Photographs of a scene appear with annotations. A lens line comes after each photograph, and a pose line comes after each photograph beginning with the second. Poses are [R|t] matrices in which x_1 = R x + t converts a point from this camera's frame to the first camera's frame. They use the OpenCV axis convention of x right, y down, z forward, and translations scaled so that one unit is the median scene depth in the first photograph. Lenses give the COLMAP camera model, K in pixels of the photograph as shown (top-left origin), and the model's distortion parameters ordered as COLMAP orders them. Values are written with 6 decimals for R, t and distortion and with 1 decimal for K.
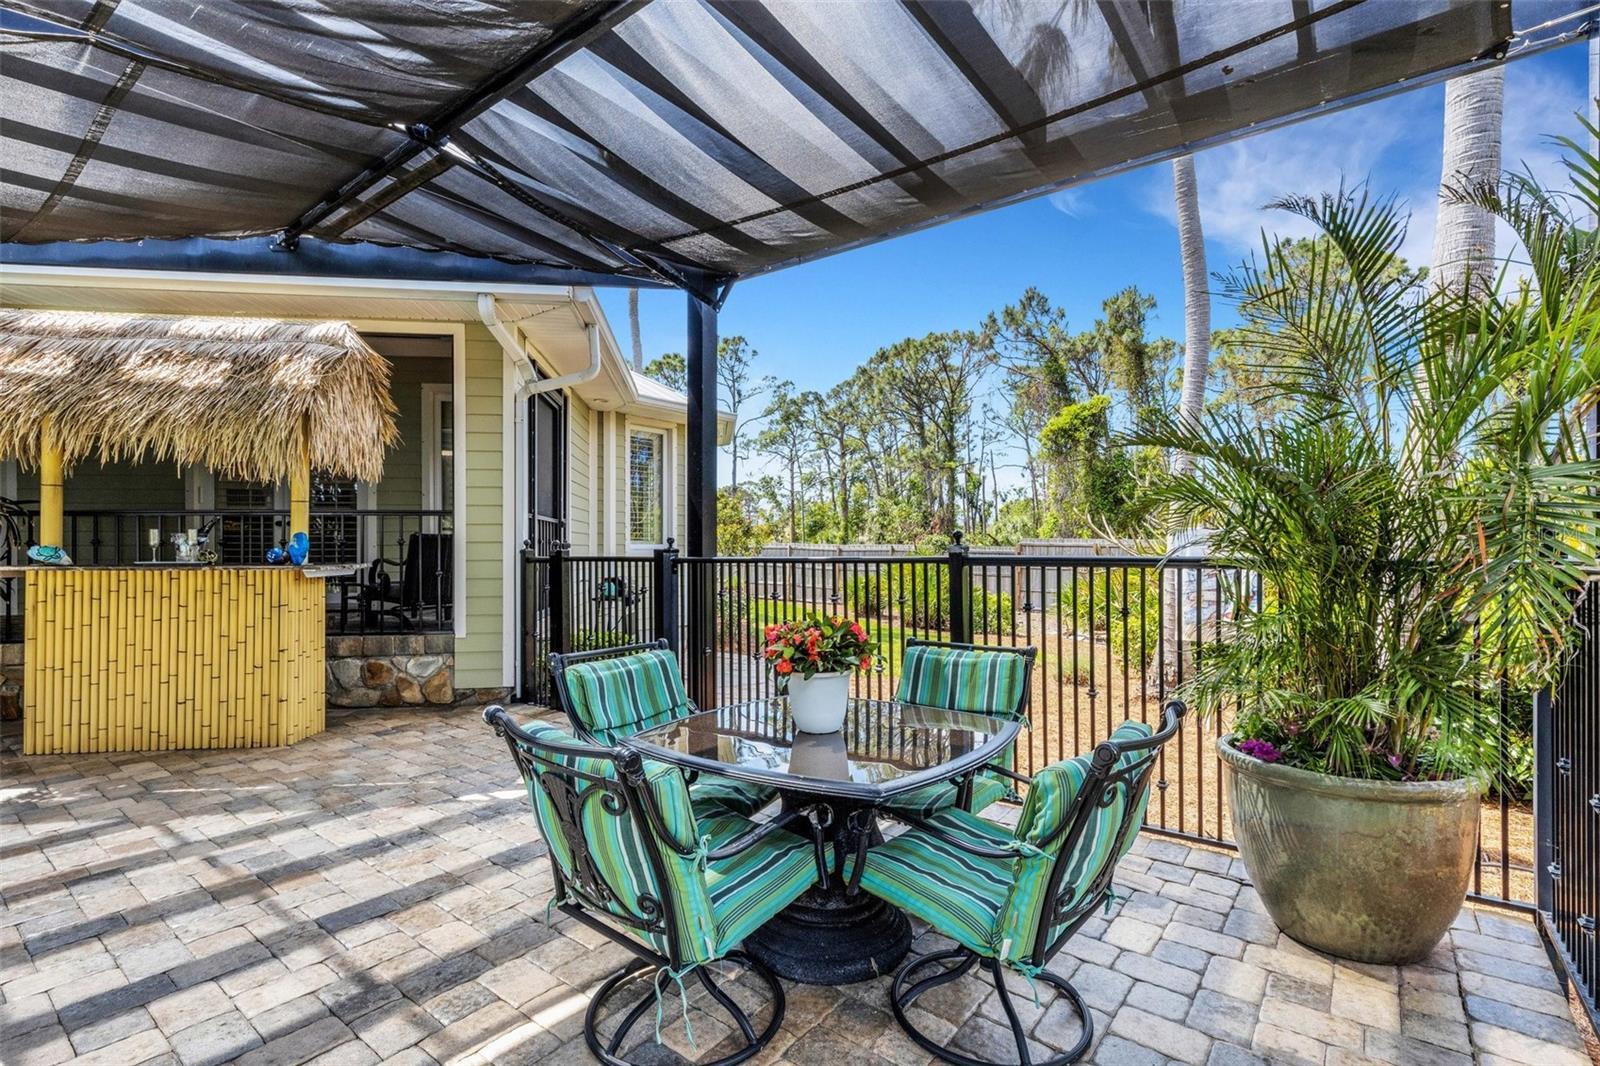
lens RADIAL K [[744.6, 0, 785.1], [0, 744.6, 536.7], [0, 0, 1]] dist [0.019774, -0.000409]
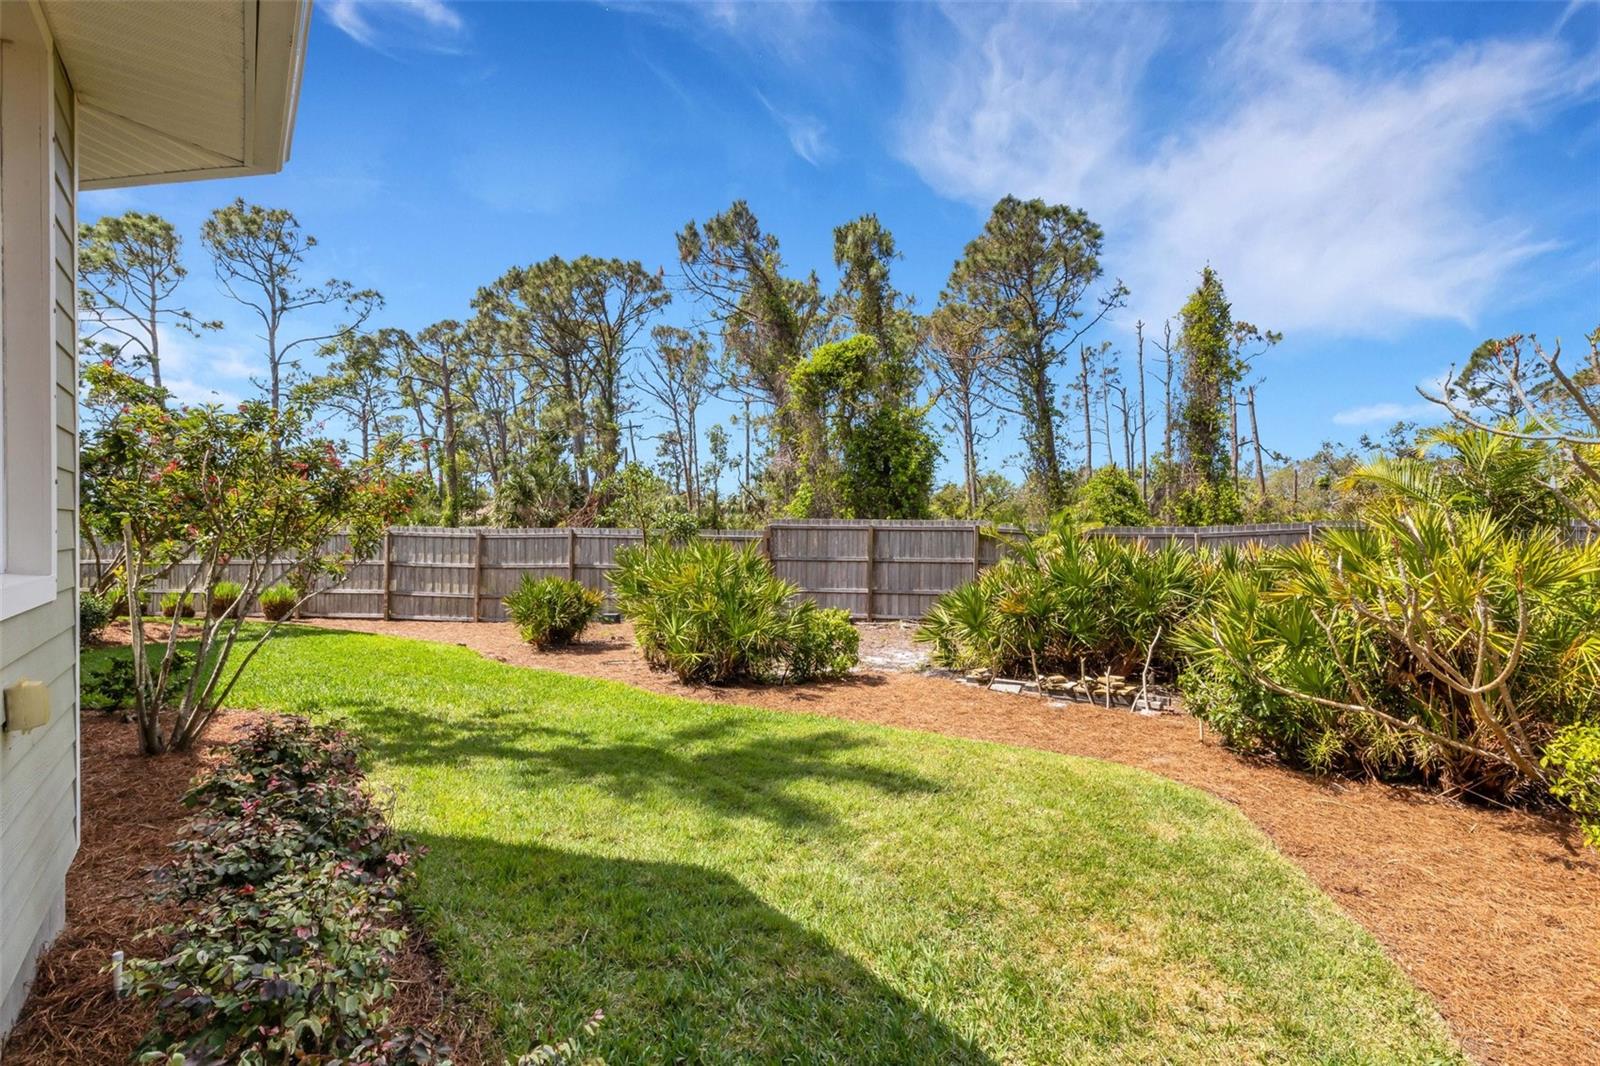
lens RADIAL K [[744.6, 0, 800.4], [0, 744.6, 523.5], [0, 0, 1]] dist [0.019774, -0.000409]
pose [[0.853609, 0.002833, 0.520906, -0.017048], [-0.005128, 0.999982, 0.002965, 0.002292], [-0.520888, -0.005202, 0.853609, 0.194842]]
